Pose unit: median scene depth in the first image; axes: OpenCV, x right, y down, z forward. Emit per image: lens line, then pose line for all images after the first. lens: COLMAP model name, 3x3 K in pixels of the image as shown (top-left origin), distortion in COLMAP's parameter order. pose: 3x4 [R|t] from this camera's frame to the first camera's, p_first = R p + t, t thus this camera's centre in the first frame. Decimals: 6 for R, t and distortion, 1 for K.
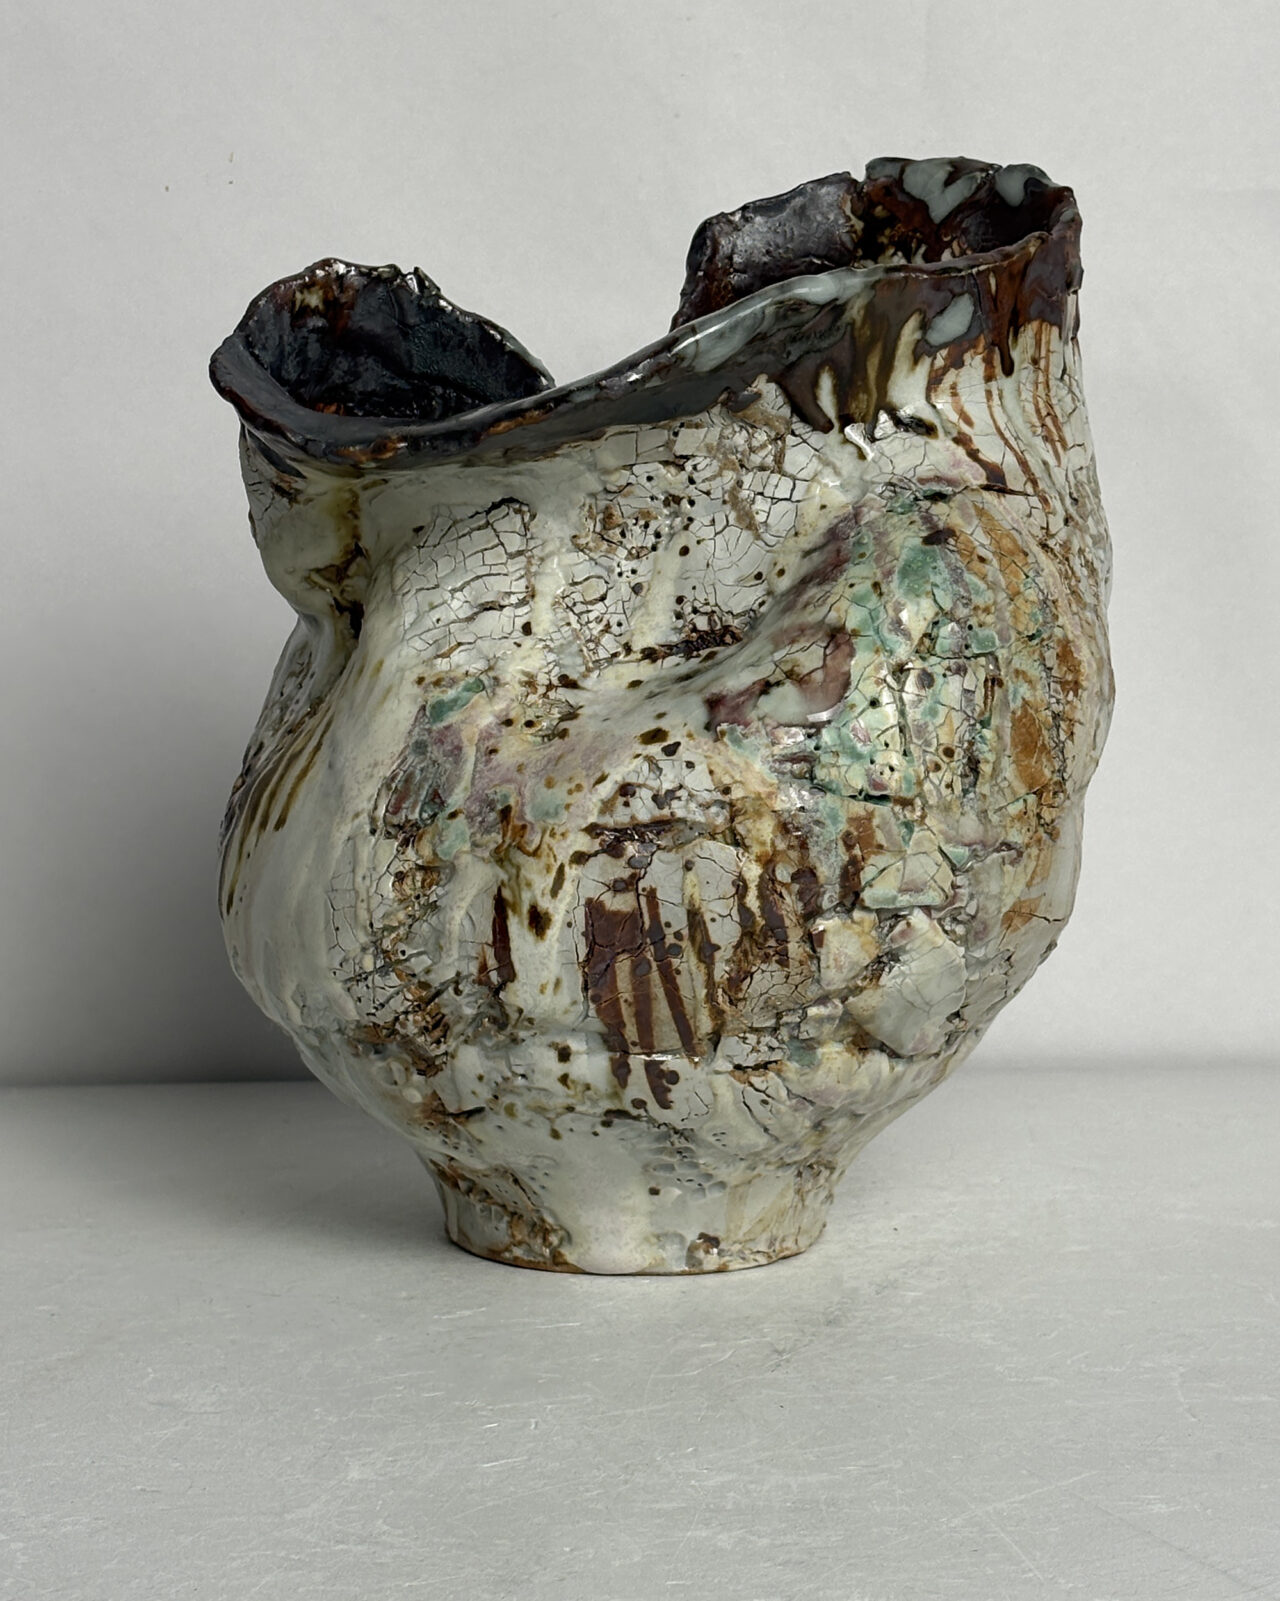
lens RADIAL K [[3660.3, 0, 640.0], [0, 3660.3, 800.5], [0, 0, 1]] dist [0.036515, 0.134640]
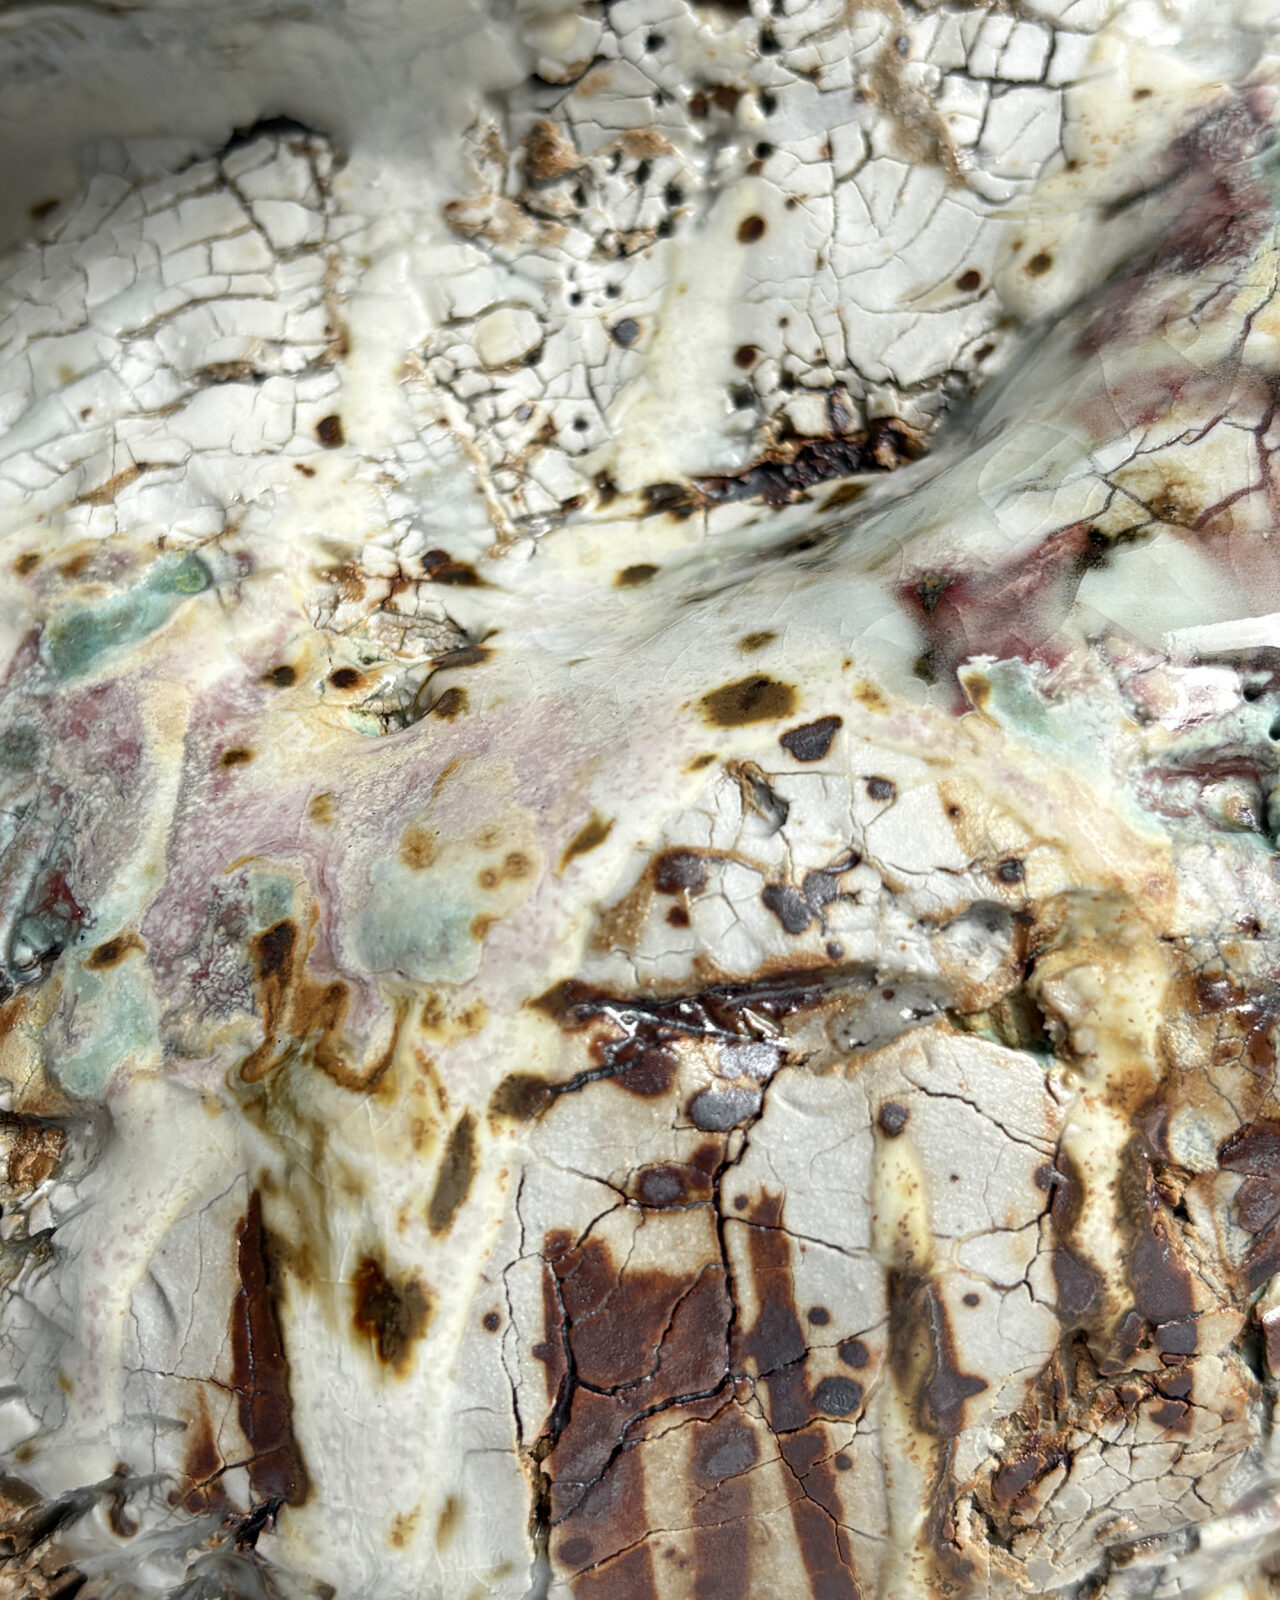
lens RADIAL K [[2451.2, 0, 640.0], [0, 2451.2, 800.0], [0, 0, 1]] dist [0.220367, -1.164417]
pose [[0.993556, -0.005806, 0.113193, -0.029511], [0.008643, 0.999660, -0.024585, -0.003745], [-0.113011, 0.025405, 0.993269, 0.785461]]
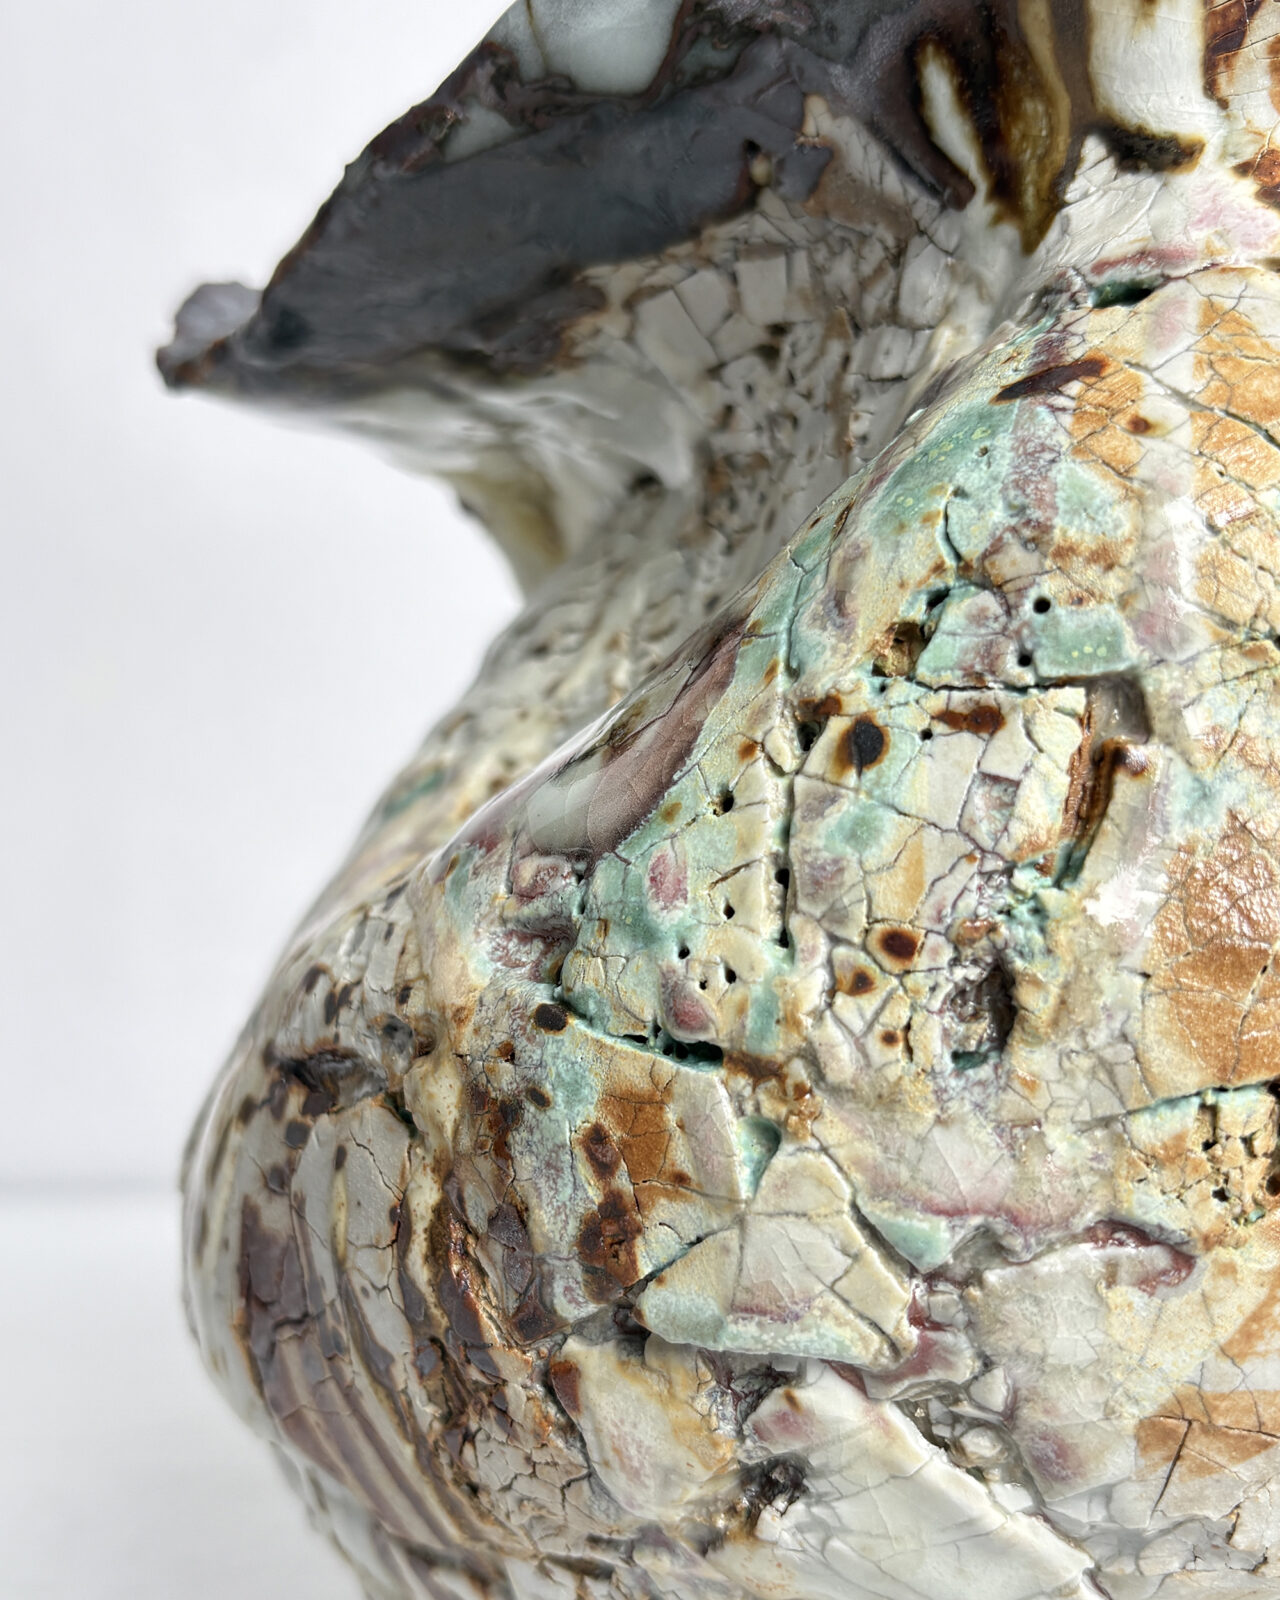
lens RADIAL K [[2049.8, 0, 640.1], [0, 2049.8, 841.6], [0, 0, 1]] dist [-0.007226, -0.028598]
pose [[0.666638, 0.025257, -0.744954, 0.215871], [-0.082381, 0.995799, -0.039959, -0.012994], [0.740815, 0.088008, 0.665918, 0.843666]]
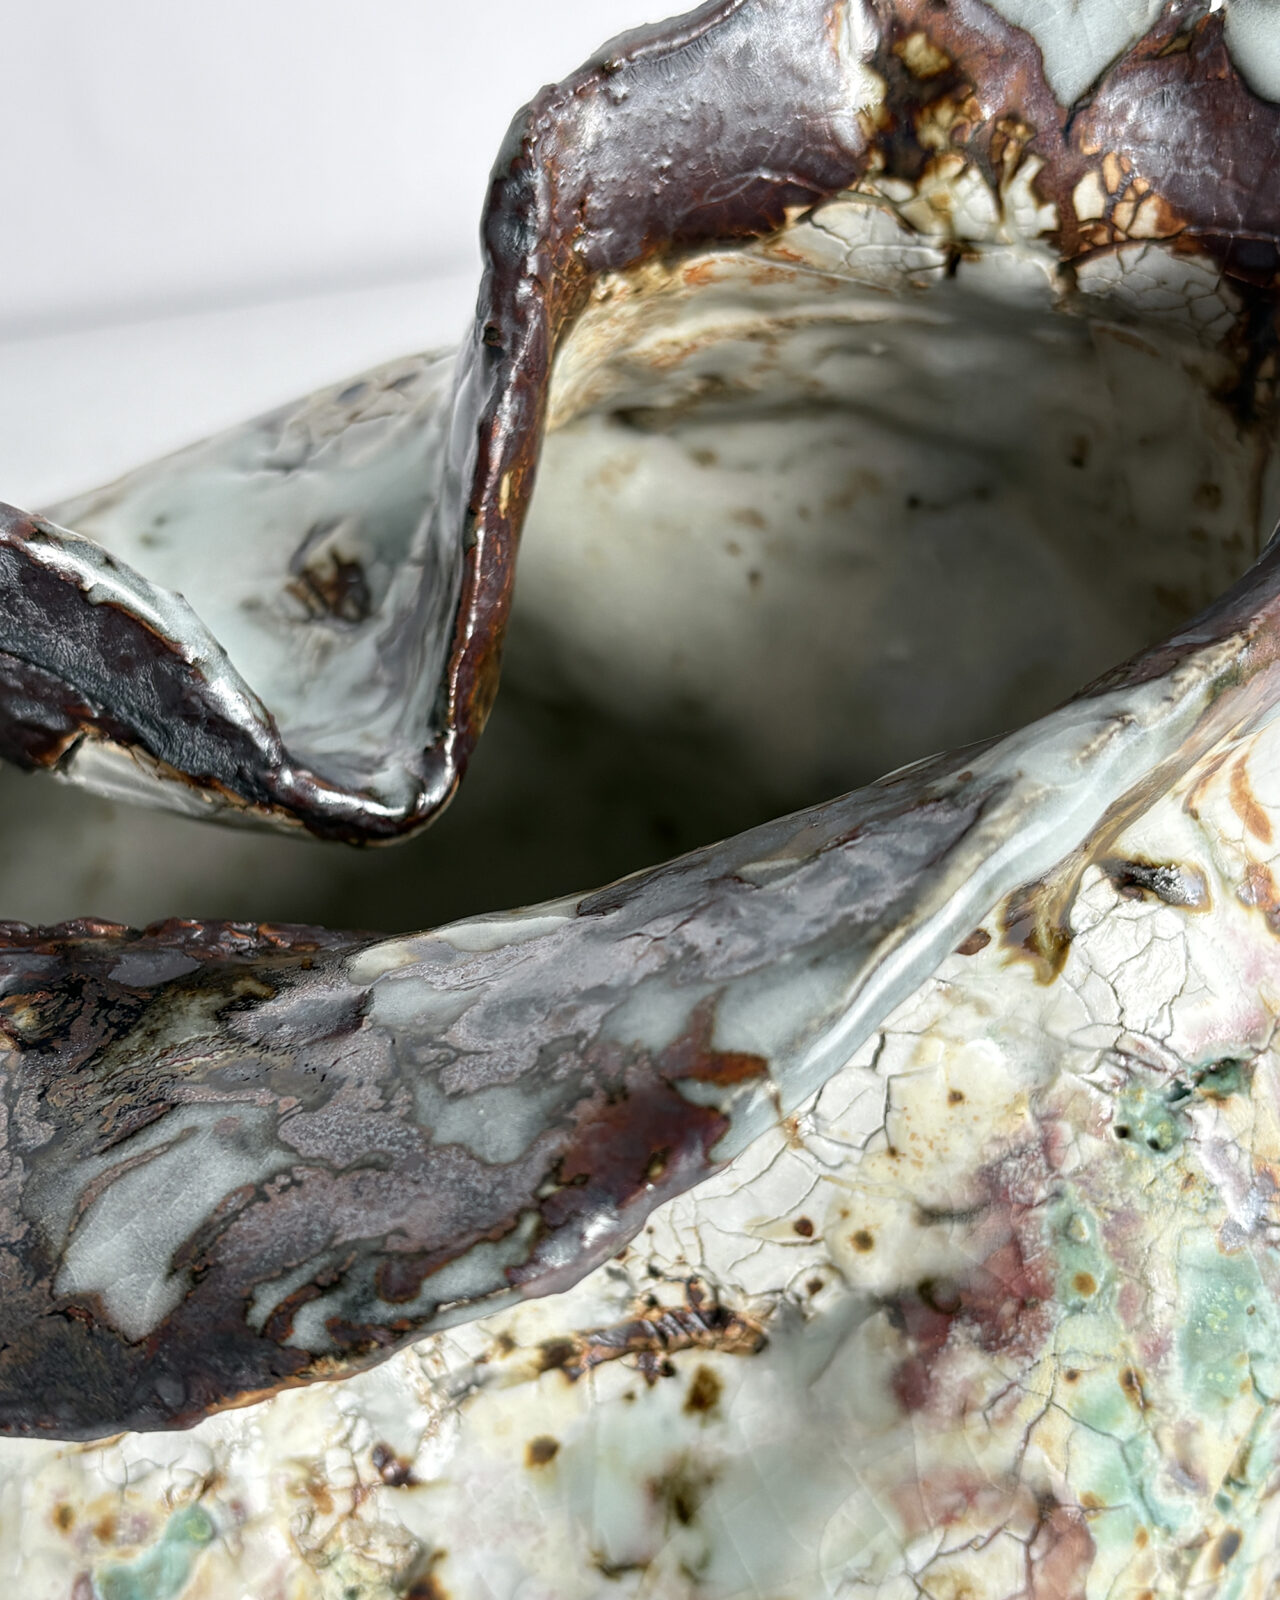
lens RADIAL K [[2260.4, 0, 640.0], [0, 2260.4, 800.0], [0, 0, 1]] dist [0.183662, -0.929218]
pose [[0.965744, -0.158065, 0.205802, -0.036773], [0.005837, 0.806110, 0.591736, -0.275970], [-0.259432, -0.570265, 0.779419, 0.847271]]
